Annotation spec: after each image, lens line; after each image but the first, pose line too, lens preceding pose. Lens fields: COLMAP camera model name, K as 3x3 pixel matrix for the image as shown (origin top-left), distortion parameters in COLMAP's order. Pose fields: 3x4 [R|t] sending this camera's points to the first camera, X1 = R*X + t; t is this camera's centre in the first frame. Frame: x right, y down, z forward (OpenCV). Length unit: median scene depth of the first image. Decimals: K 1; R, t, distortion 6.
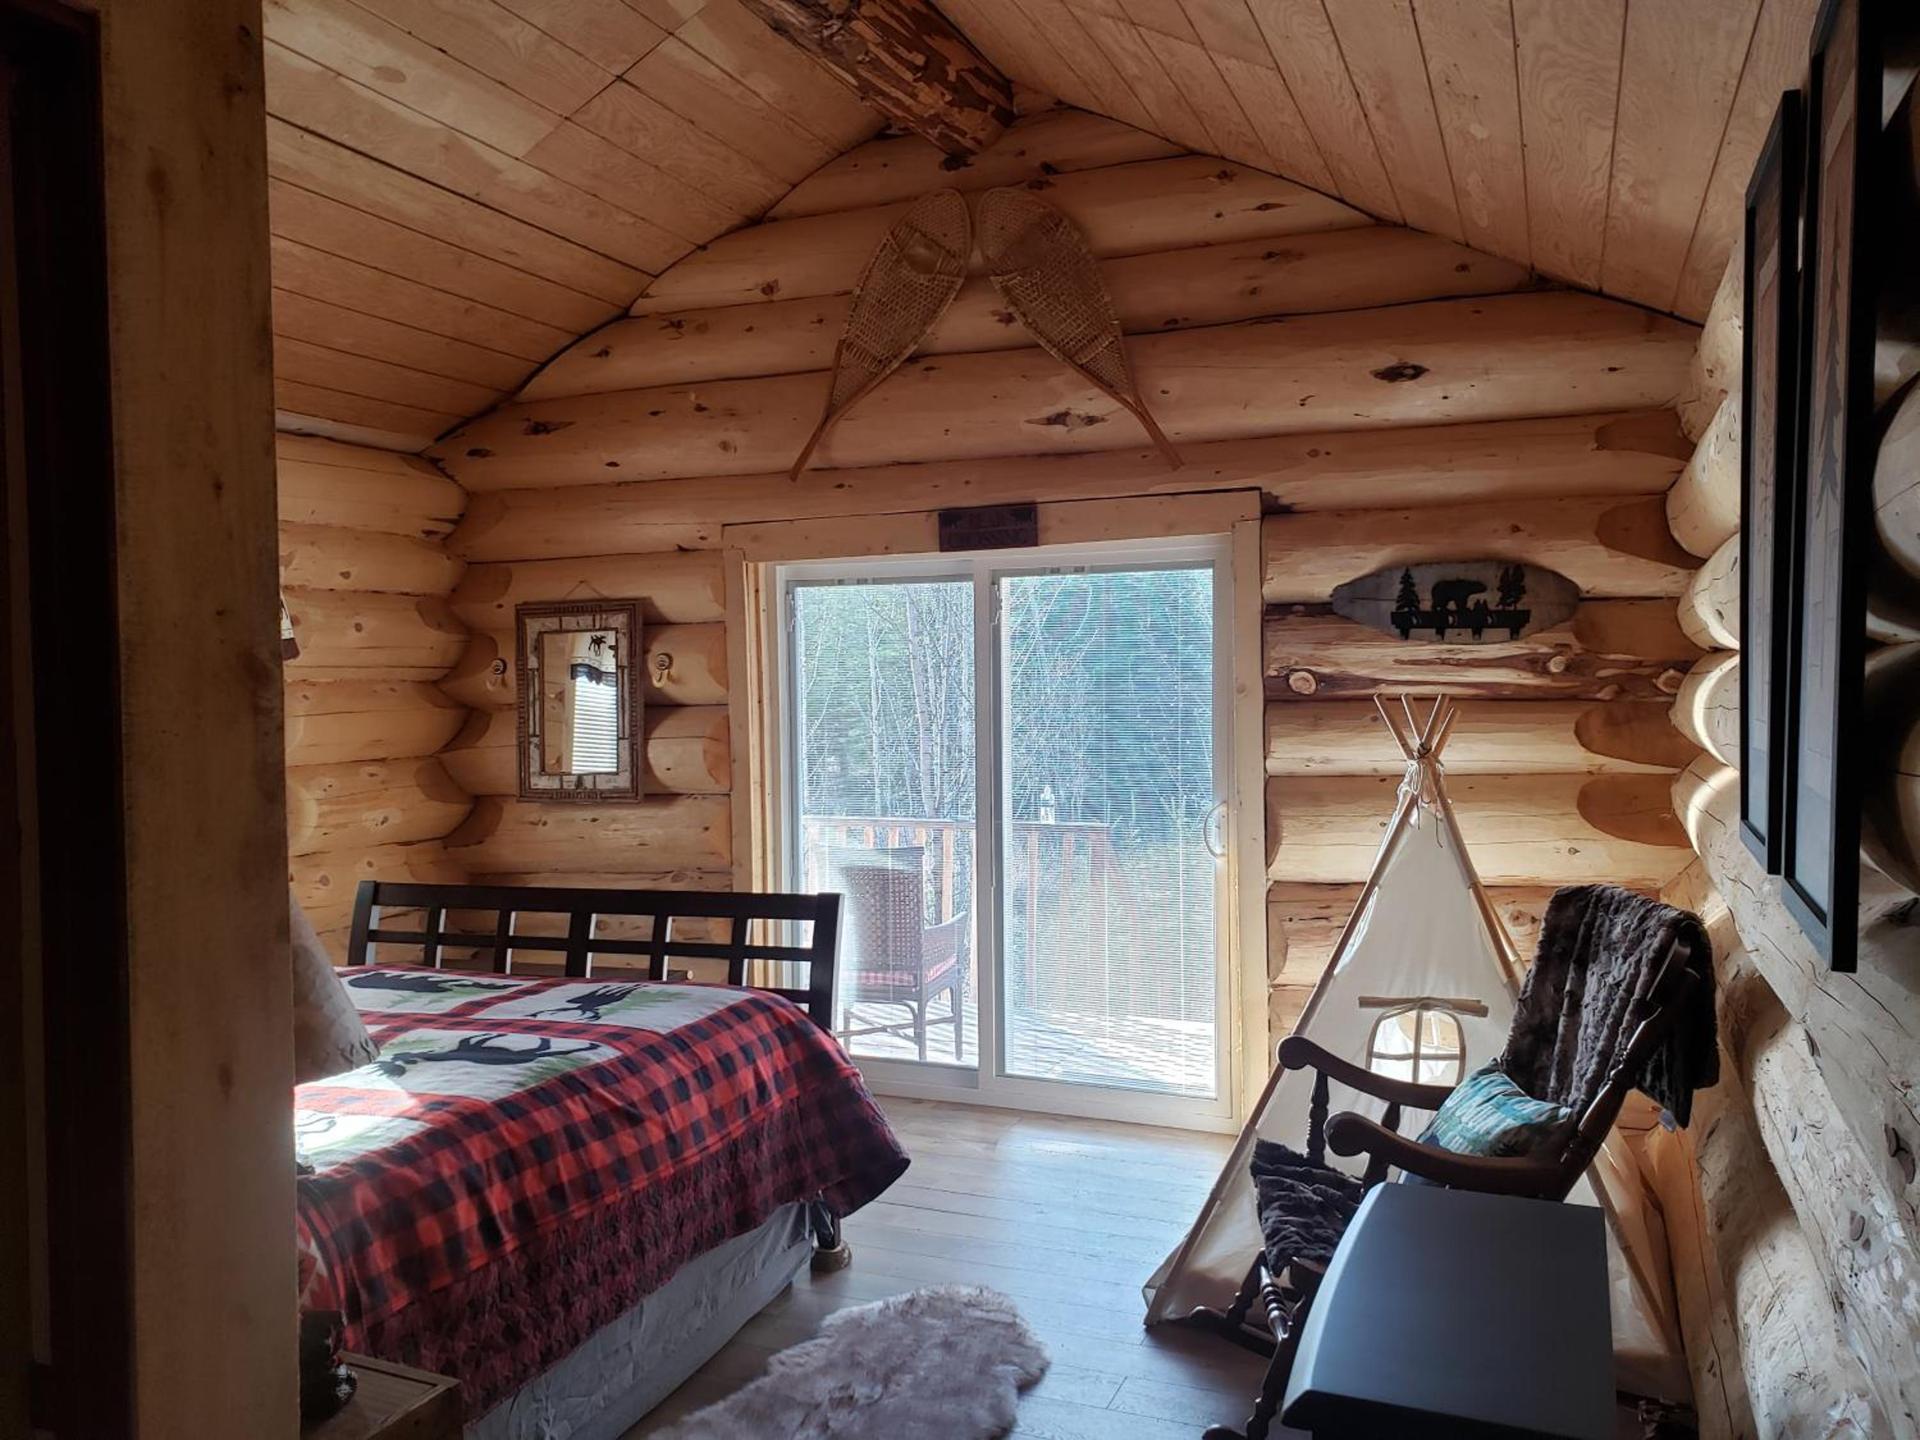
lens RADIAL K [[1515.9, 0, 961.7], [0, 1515.9, 718.8], [0, 0, 1]] dist [-0.008198, -0.030068]
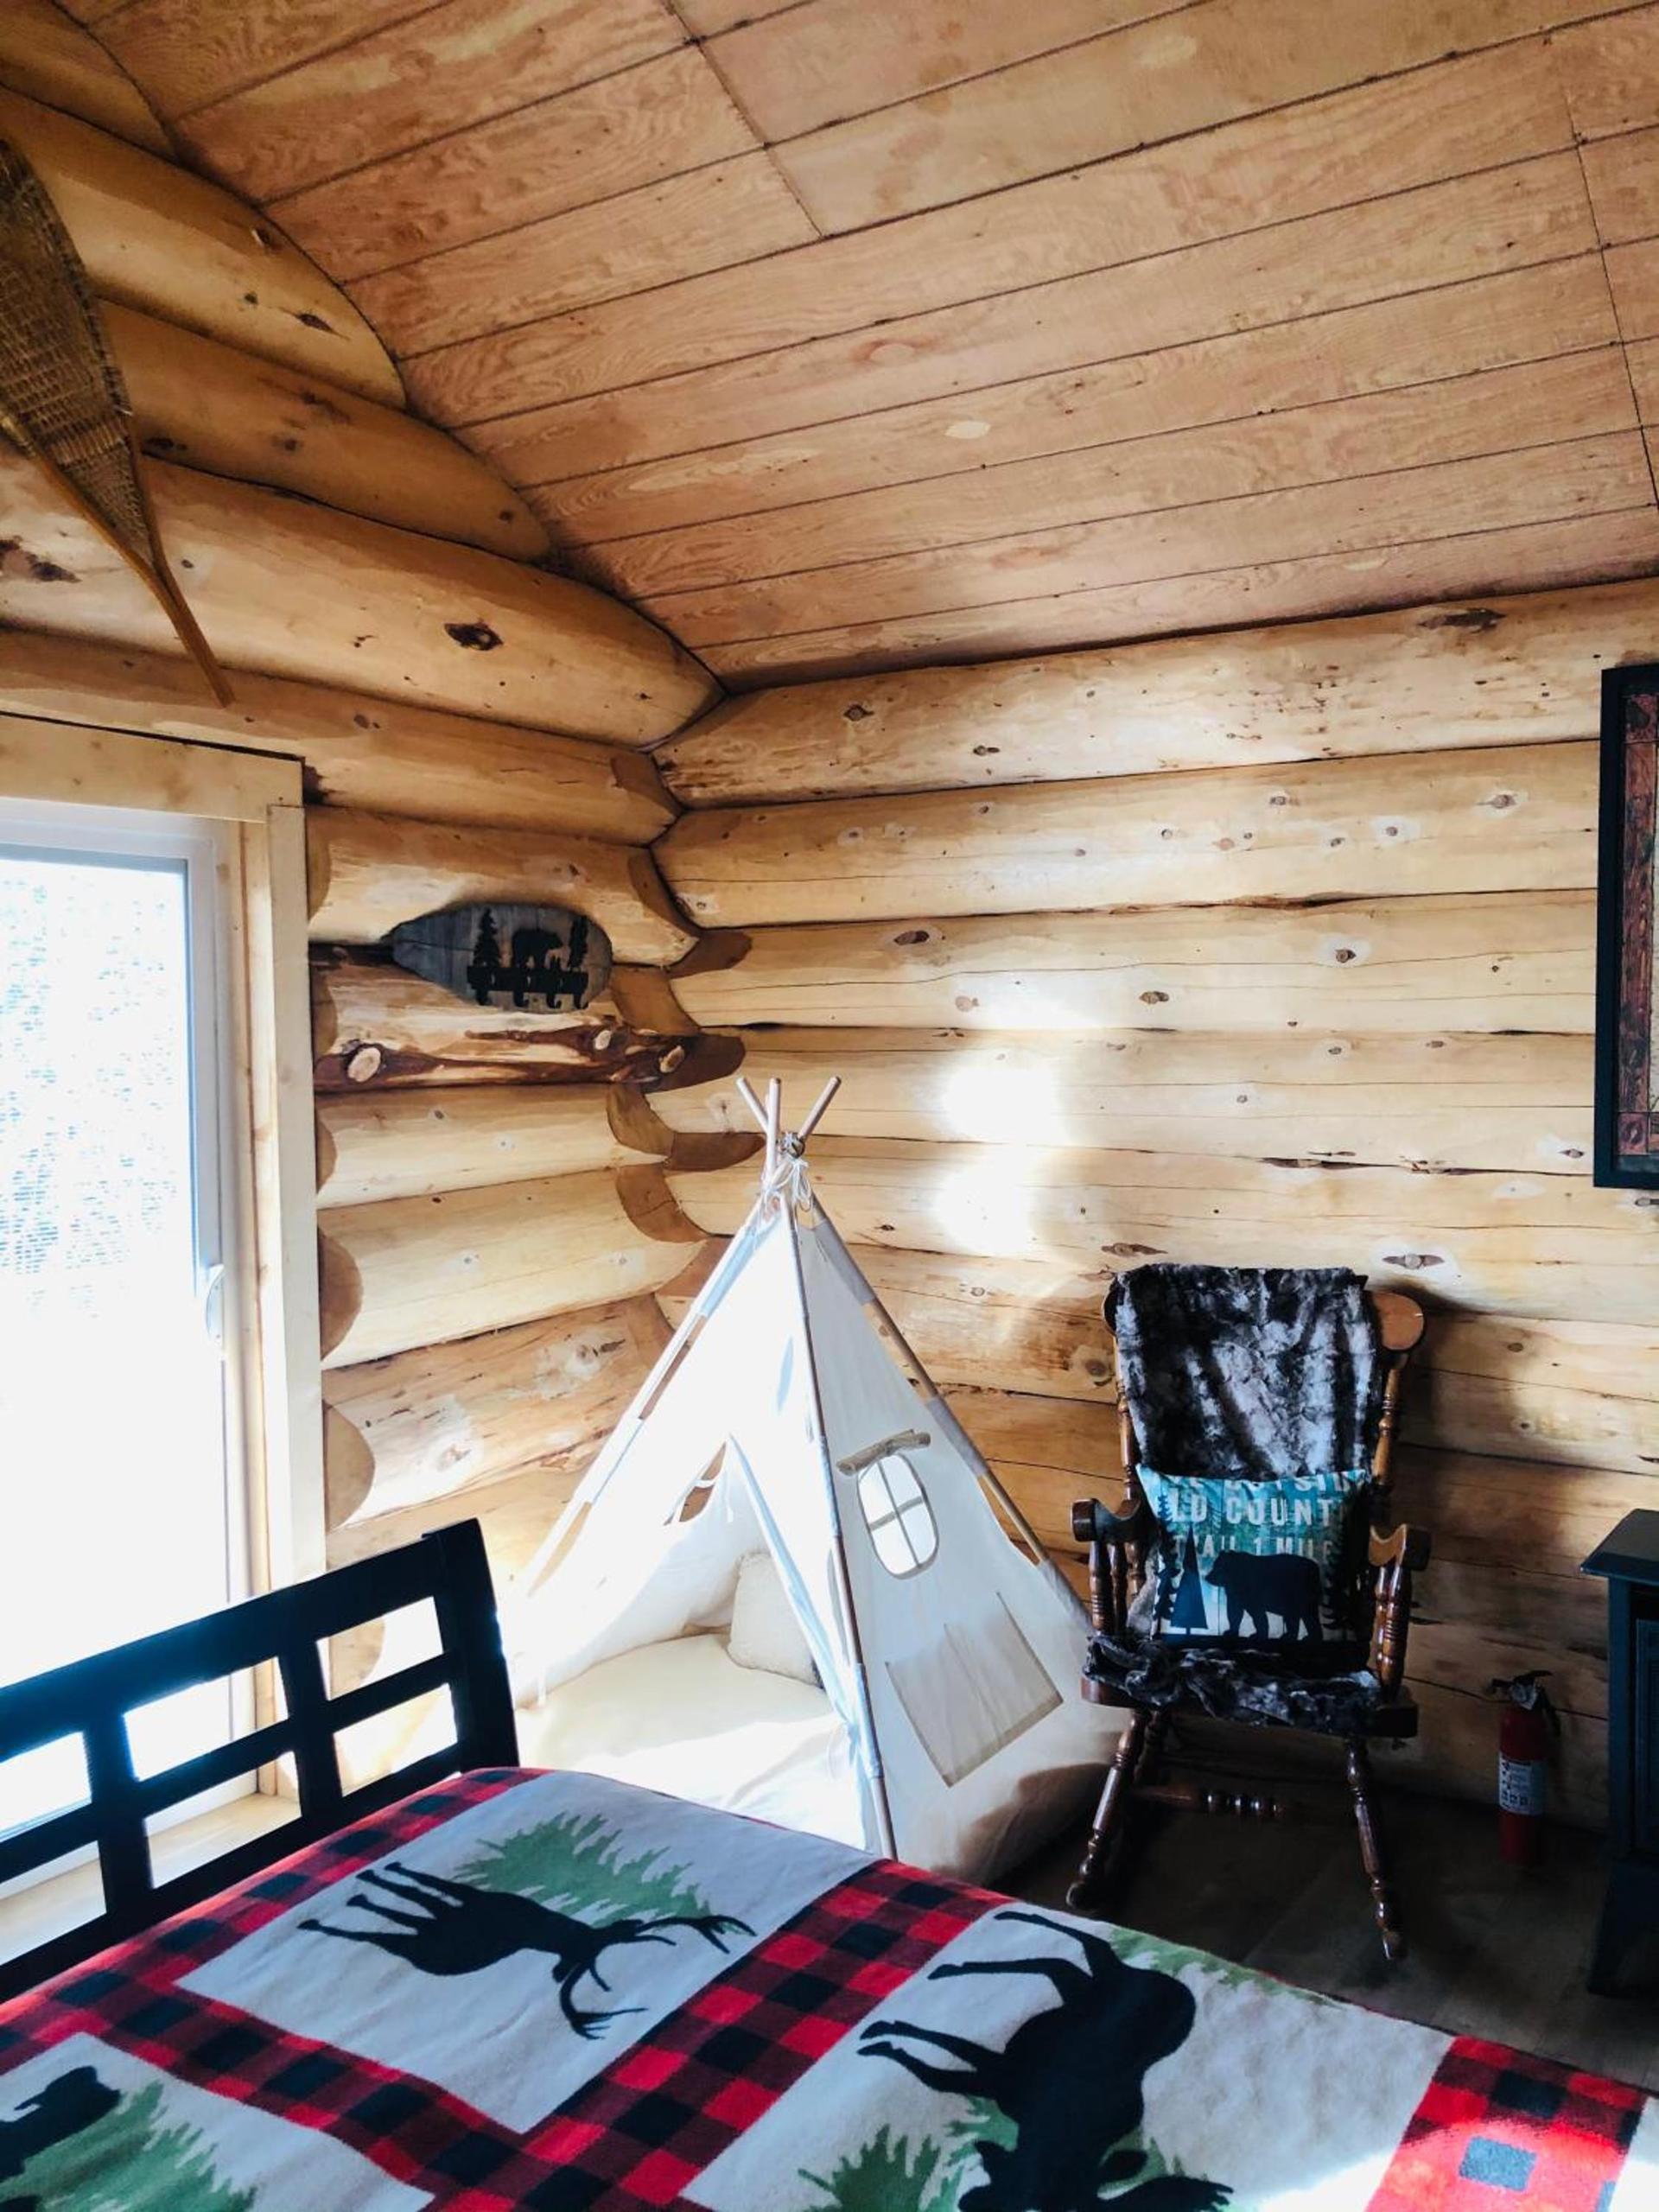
lens RADIAL K [[1746.5, 0, 837.7], [0, 1746.5, 1119.7], [0, 0, 1]] dist [-0.008198, -0.030068]
pose [[0.189028, -0.039171, 0.981190, -0.506454], [0.025293, 0.999067, 0.035012, -0.021824], [-0.981646, 0.018199, 0.189842, 0.671676]]
